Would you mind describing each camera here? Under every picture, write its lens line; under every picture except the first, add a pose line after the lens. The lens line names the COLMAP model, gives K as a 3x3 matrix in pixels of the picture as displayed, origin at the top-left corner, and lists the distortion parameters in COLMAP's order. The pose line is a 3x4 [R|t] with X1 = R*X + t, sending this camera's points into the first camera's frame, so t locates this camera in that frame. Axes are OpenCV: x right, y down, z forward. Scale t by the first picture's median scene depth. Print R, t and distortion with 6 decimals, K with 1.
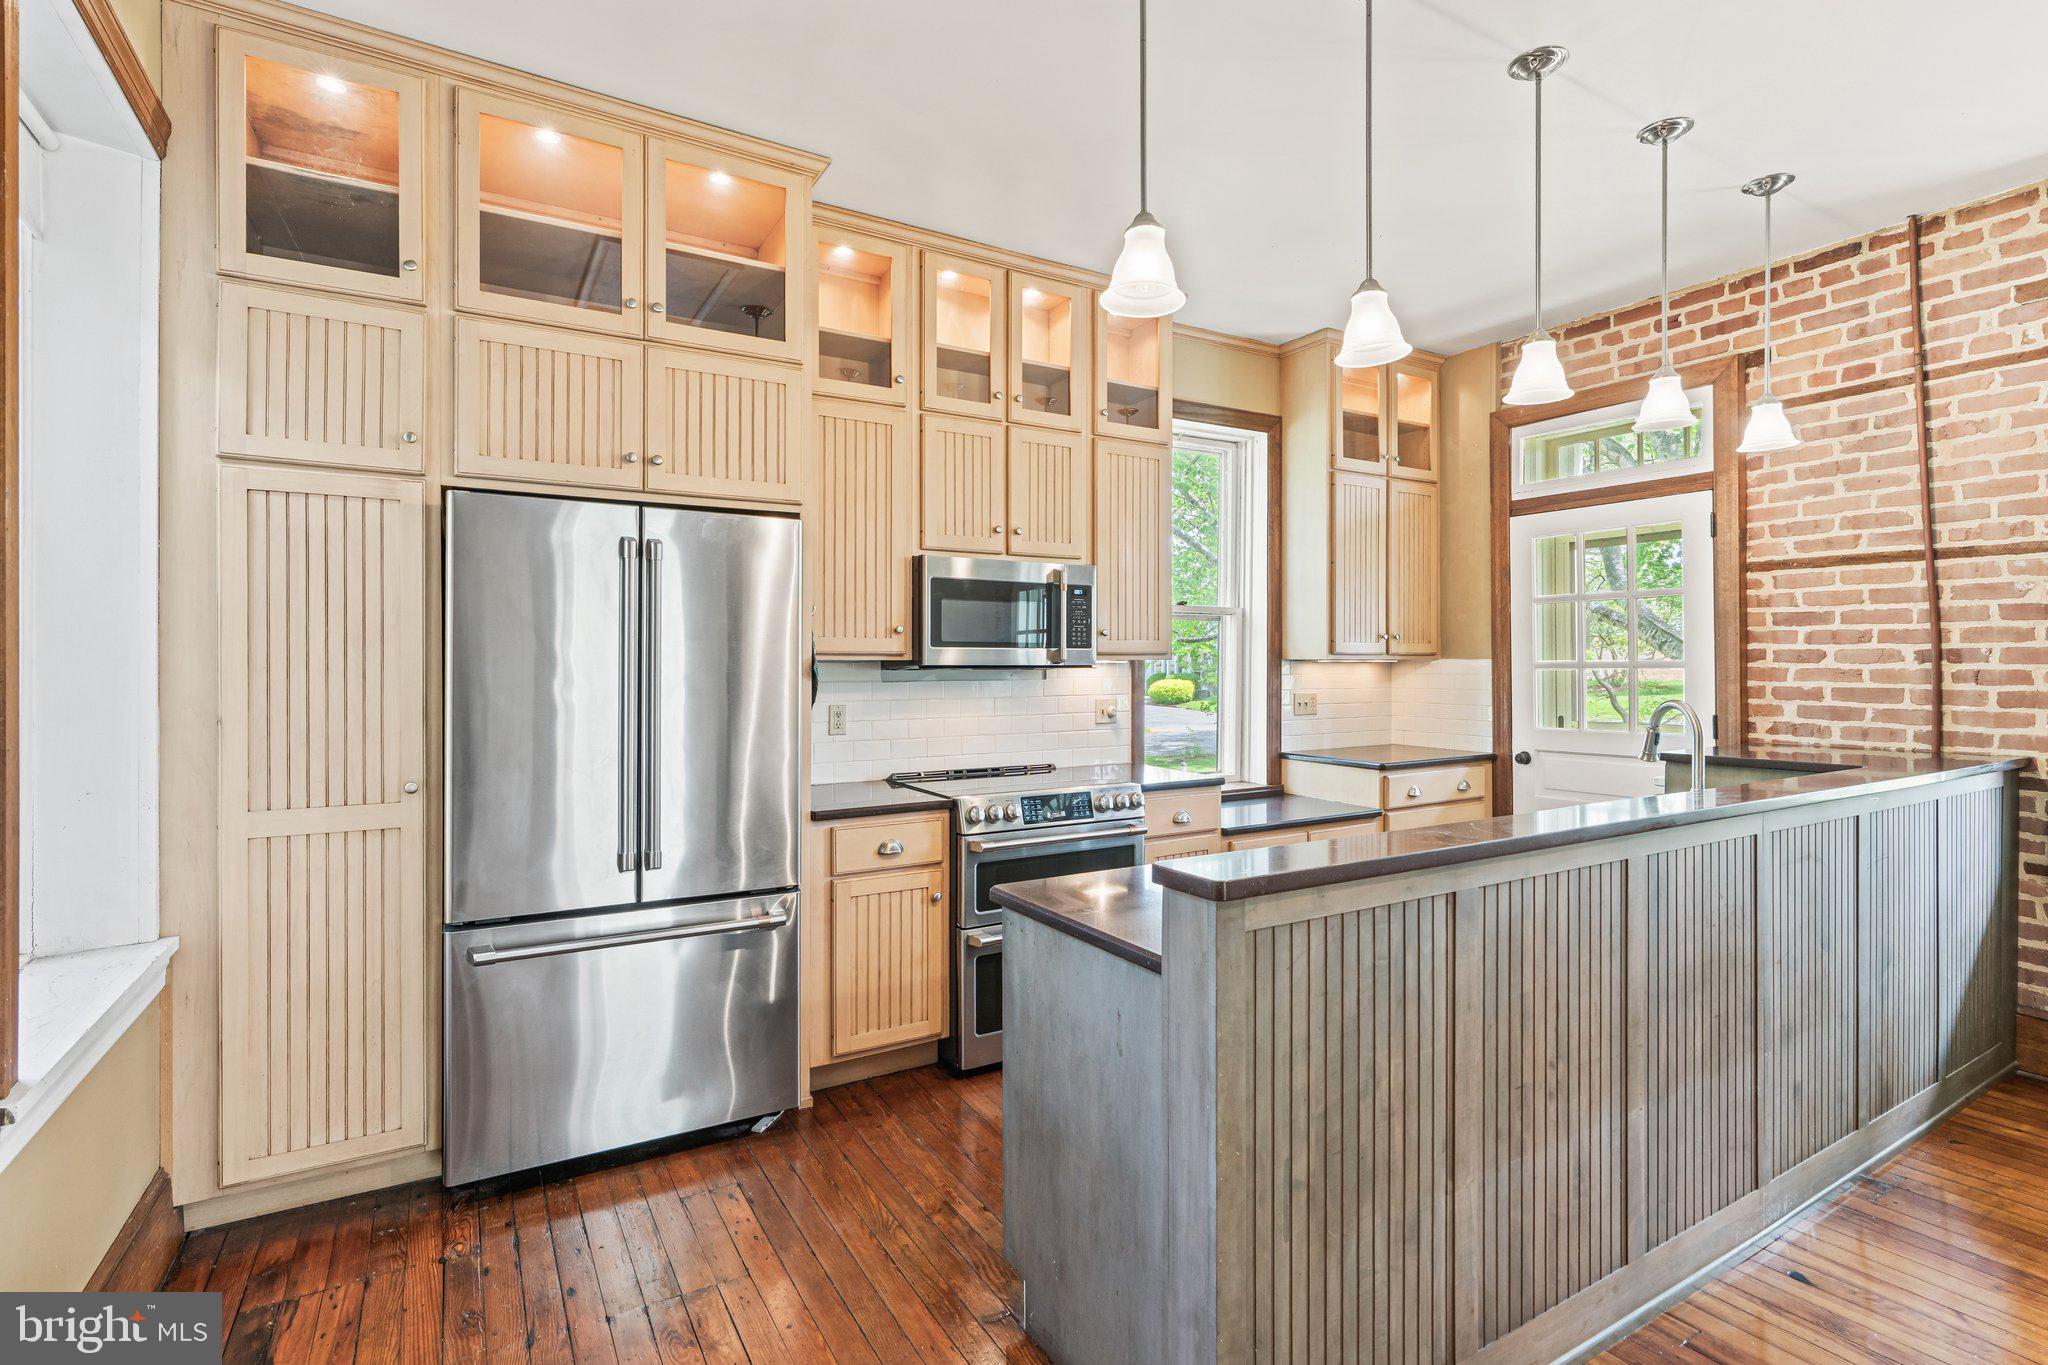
lens RADIAL K [[965.7, 0, 1027.9], [0, 965.7, 677.0], [0, 0, 1]] dist [-0.015753, 0.007016]
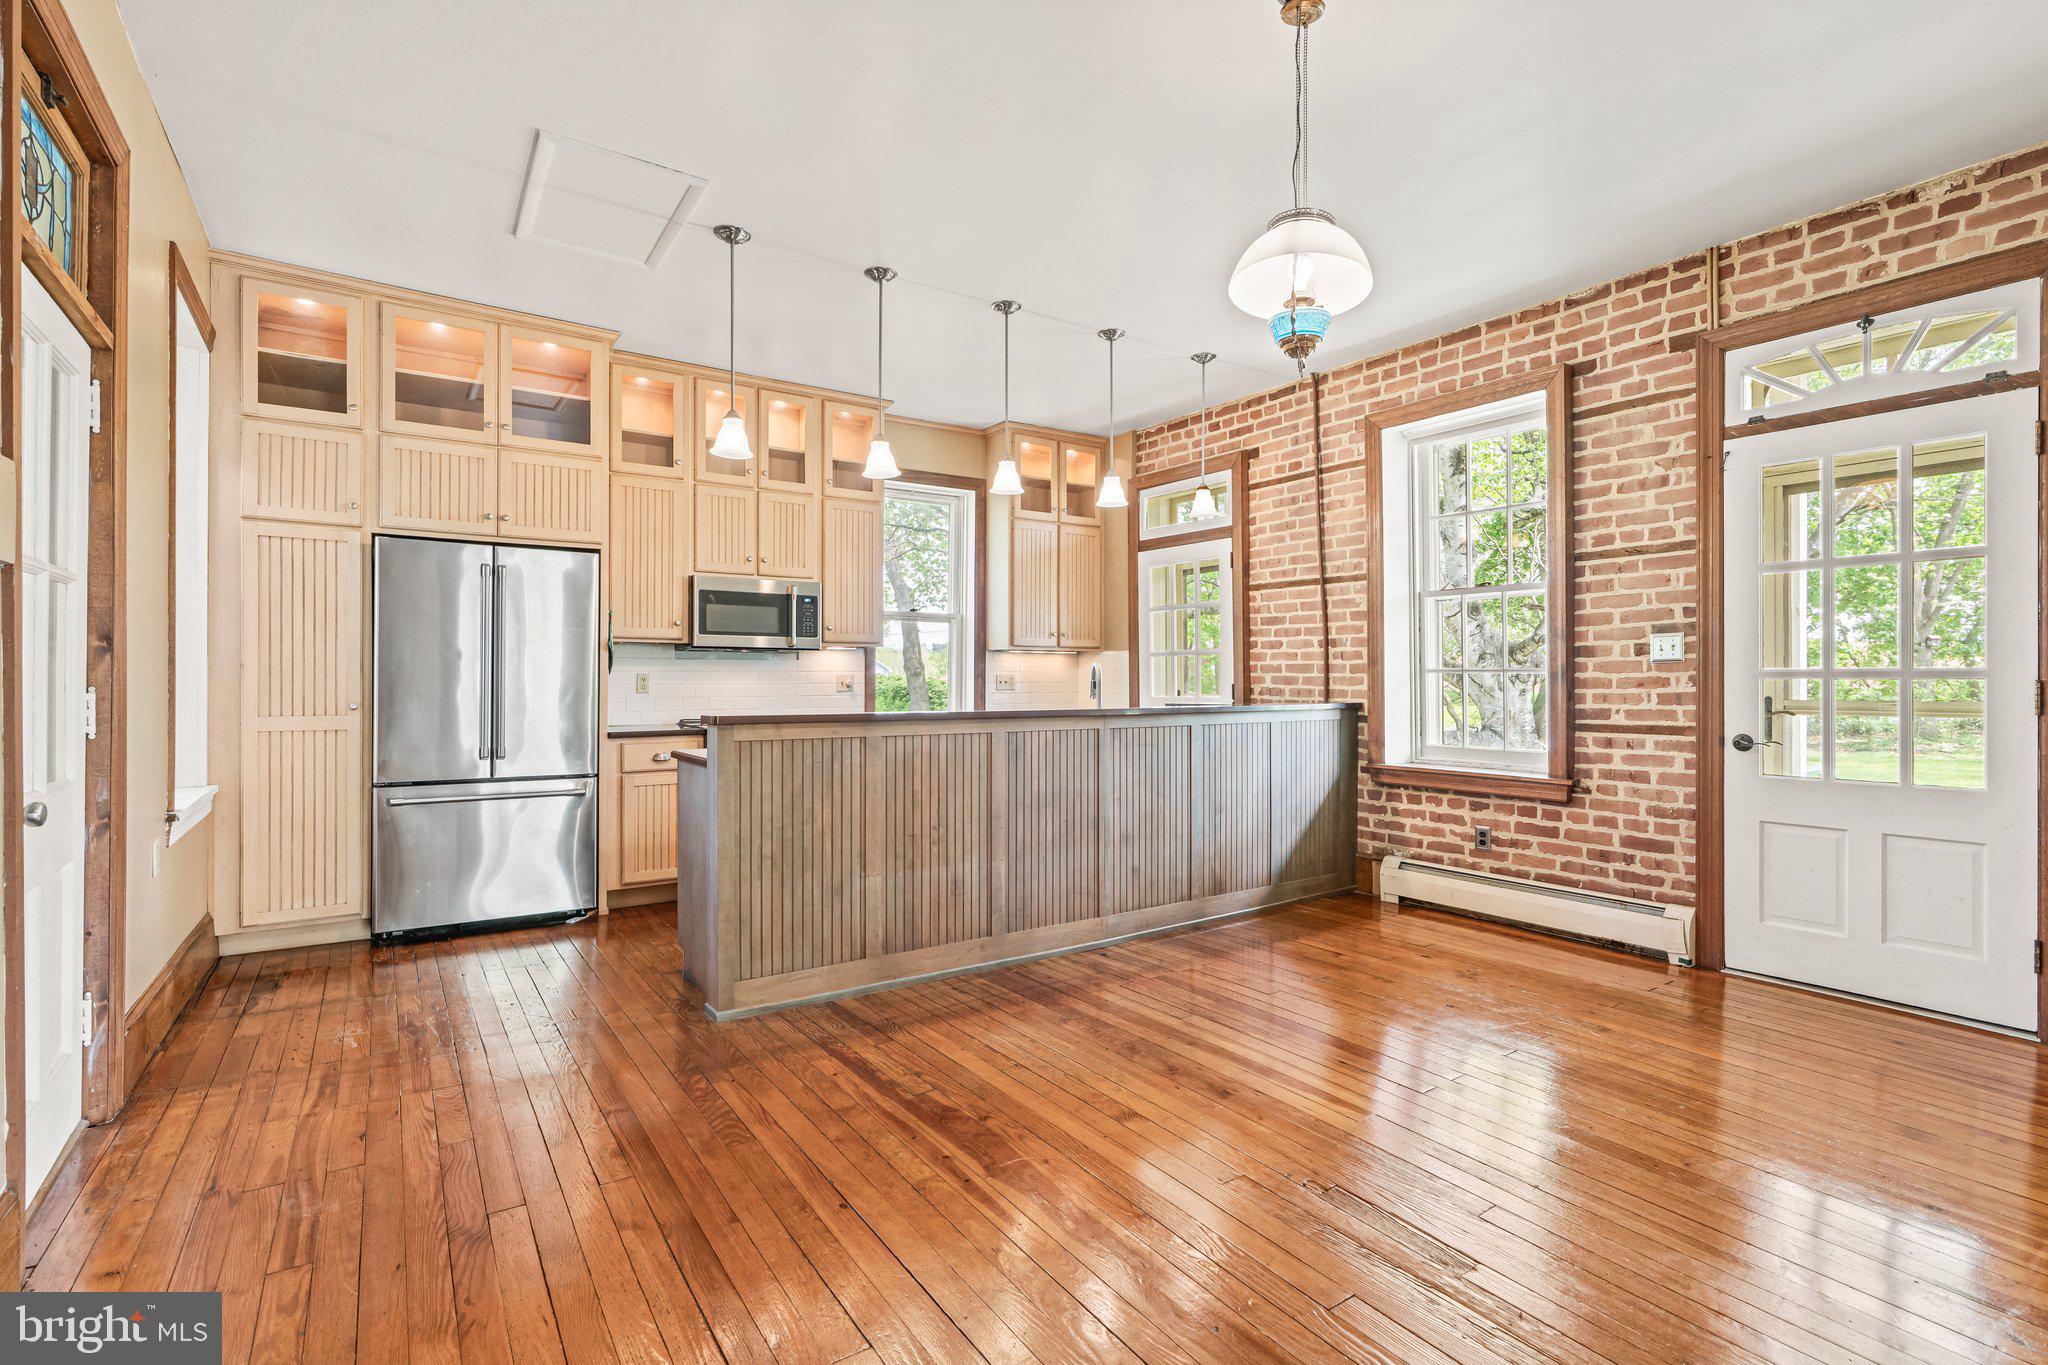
lens RADIAL K [[949.8, 0, 1034.9], [0, 949.8, 691.9], [0, 0, 1]] dist [-0.015607, 0.007047]
pose [[0.997535, 0.002243, 0.070134, 0.353224], [-0.002224, 0.999997, -0.000347, 0.064684], [-0.070135, 0.000190, 0.997537, -0.595958]]
